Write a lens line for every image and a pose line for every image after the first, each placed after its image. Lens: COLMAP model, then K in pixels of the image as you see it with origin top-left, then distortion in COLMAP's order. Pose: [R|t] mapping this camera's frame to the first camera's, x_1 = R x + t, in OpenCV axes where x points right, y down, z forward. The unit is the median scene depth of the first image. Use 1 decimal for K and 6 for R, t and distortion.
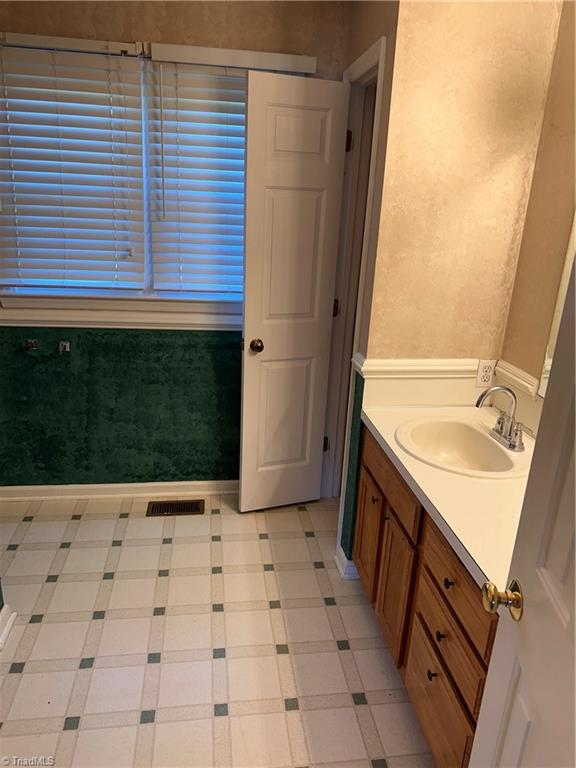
lens RADIAL K [[564.1, 0, 287.9], [0, 564.1, 367.5], [0, 0, 1]] dist [0.138820, -0.177008]
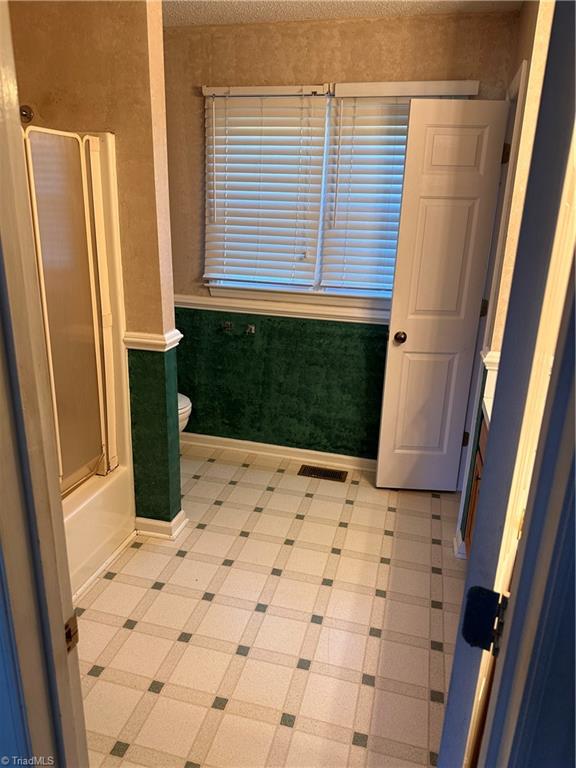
lens RADIAL K [[564.1, 0, 287.9], [0, 564.1, 367.5], [0, 0, 1]] dist [0.138820, -0.177008]
pose [[0.924364, 0.091866, -0.370286, 0.155546], [-0.105743, 0.994243, -0.017304, 0.061183], [0.366564, 0.055150, 0.928757, -0.121750]]
